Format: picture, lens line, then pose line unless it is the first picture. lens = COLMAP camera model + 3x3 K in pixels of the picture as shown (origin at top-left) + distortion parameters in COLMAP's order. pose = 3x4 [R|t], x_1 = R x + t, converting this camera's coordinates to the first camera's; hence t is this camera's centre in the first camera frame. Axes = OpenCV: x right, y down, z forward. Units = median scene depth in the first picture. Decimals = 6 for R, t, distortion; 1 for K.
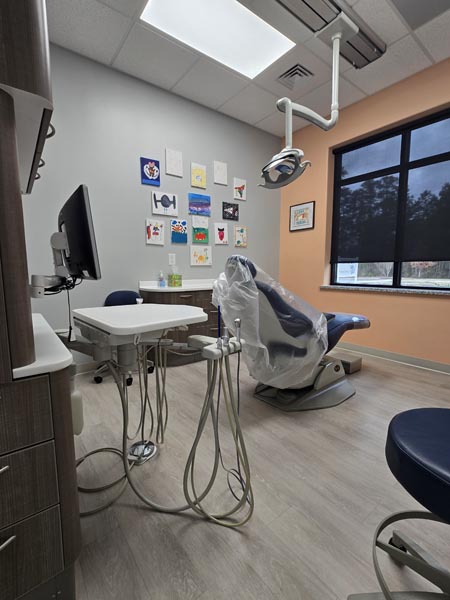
lens RADIAL K [[276.1, 0, 220.7], [0, 276.1, 300.7], [0, 0, 1]] dist [-0.011670, 0.000057]
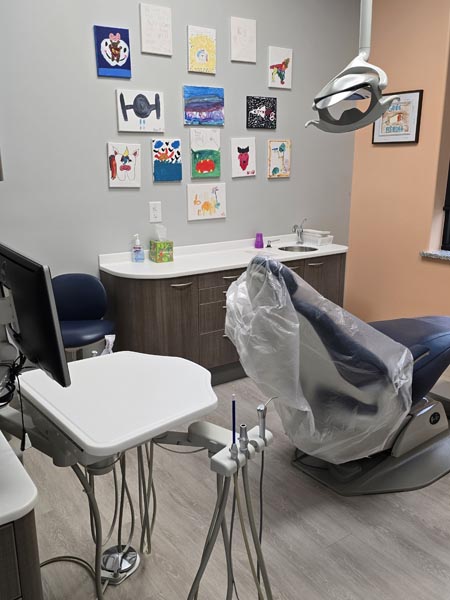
lens RADIAL K [[526.7, 0, 227.6], [0, 526.7, 299.5], [0, 0, 1]] dist [0.033083, -0.036687]
pose [[0.999511, 0.010757, -0.029372, 0.007461], [-0.006515, 0.990006, 0.140873, -0.213318], [0.030594, -0.140613, 0.989592, -0.140984]]
